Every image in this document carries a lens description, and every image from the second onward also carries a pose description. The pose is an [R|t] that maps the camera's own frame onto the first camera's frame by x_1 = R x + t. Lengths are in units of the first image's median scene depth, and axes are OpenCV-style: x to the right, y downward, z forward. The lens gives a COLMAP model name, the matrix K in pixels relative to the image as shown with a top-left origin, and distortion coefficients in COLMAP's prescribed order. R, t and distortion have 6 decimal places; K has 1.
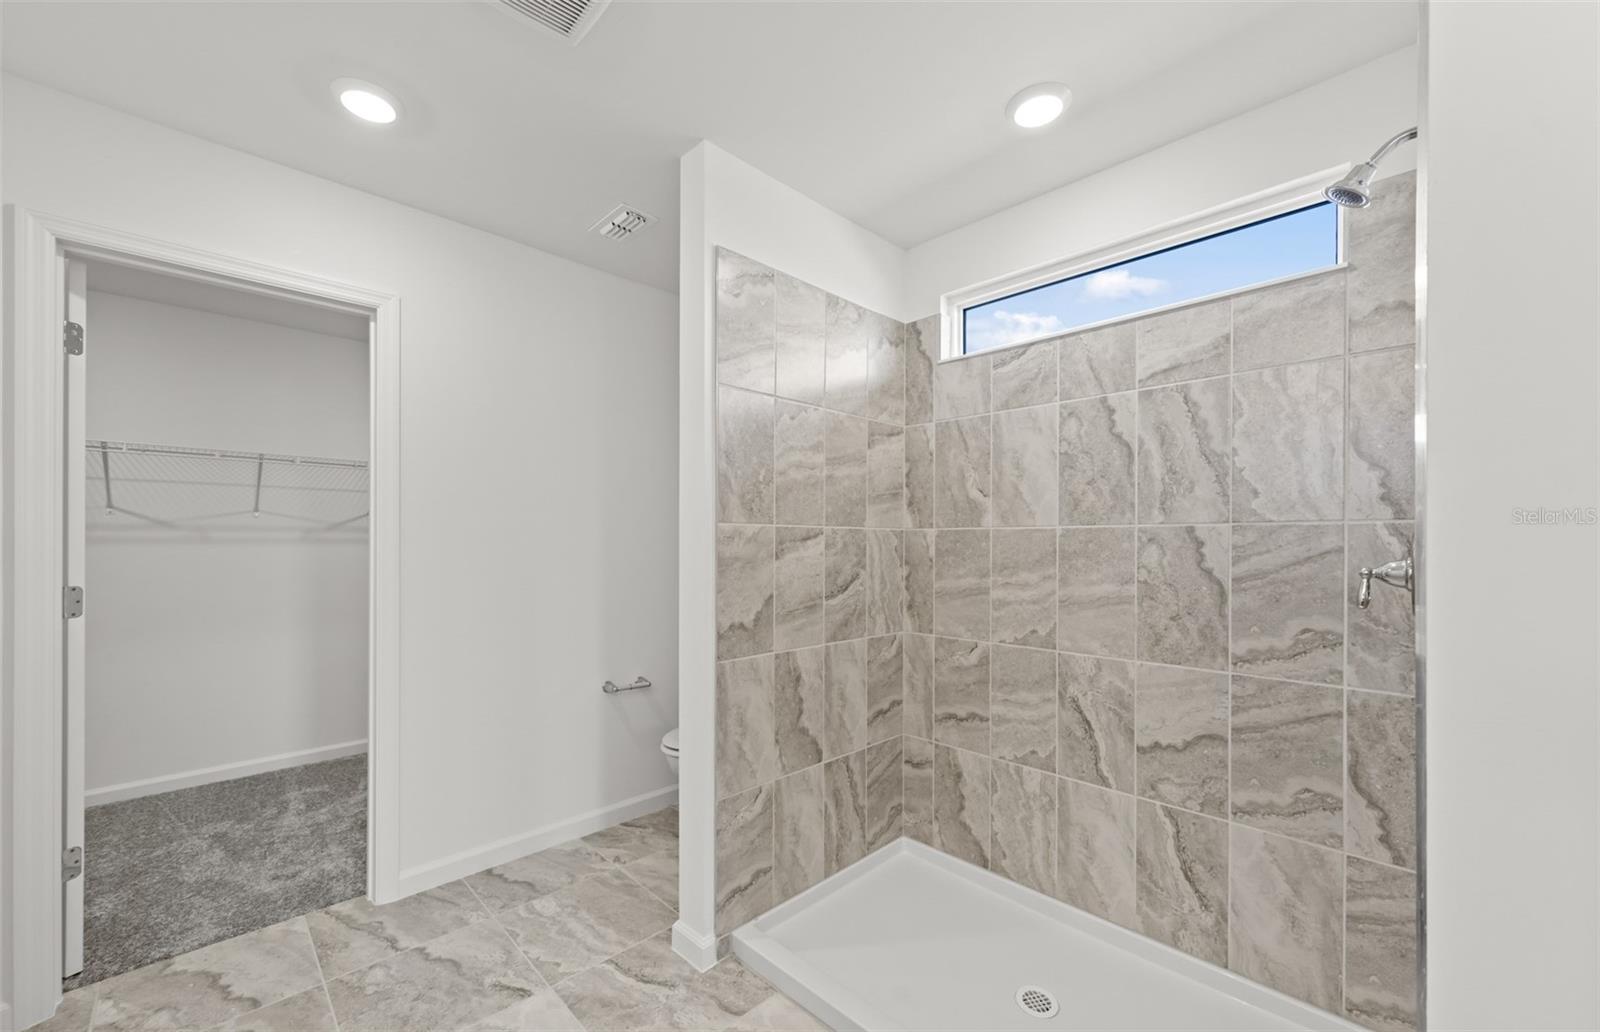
lens RADIAL K [[609.3, 0, 767.5], [0, 609.3, 544.7], [0, 0, 1]] dist [0.003854, -0.001251]
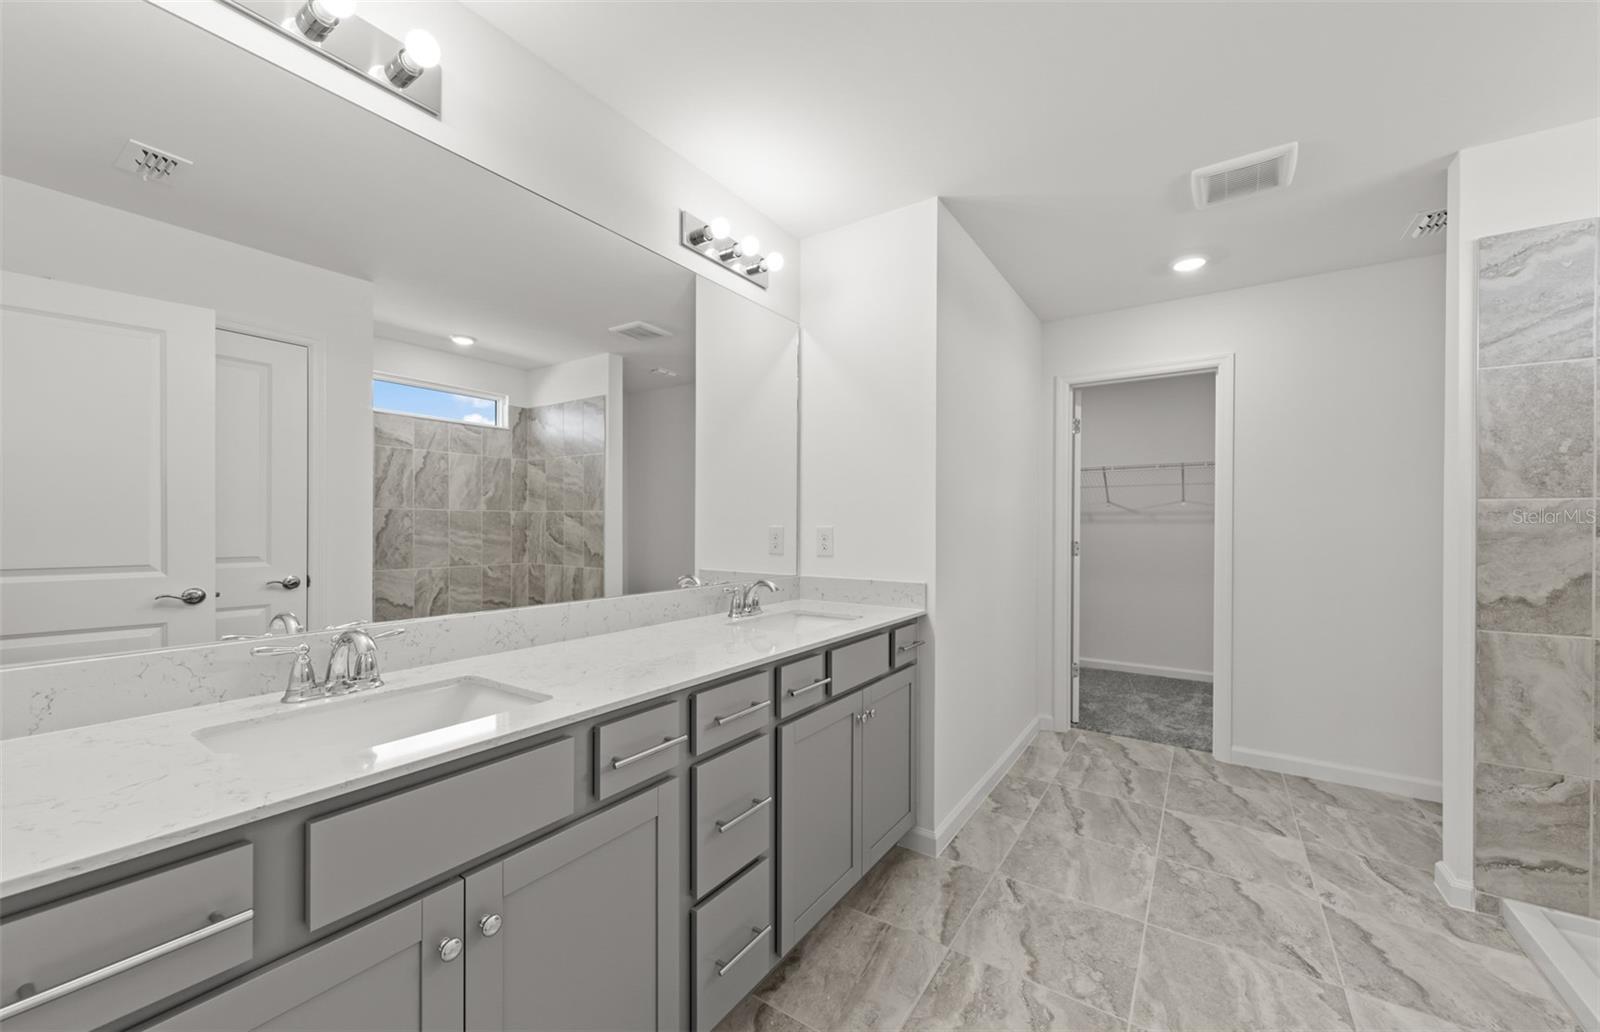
lens RADIAL K [[609.3, 0, 791.0], [0, 609.3, 523.2], [0, 0, 1]] dist [0.003854, -0.001251]
pose [[0.198999, -0.003603, -0.979993, 0.701192], [-0.006430, 0.999967, -0.004982, 0.018635], [0.979979, 0.007293, 0.198969, -0.374413]]
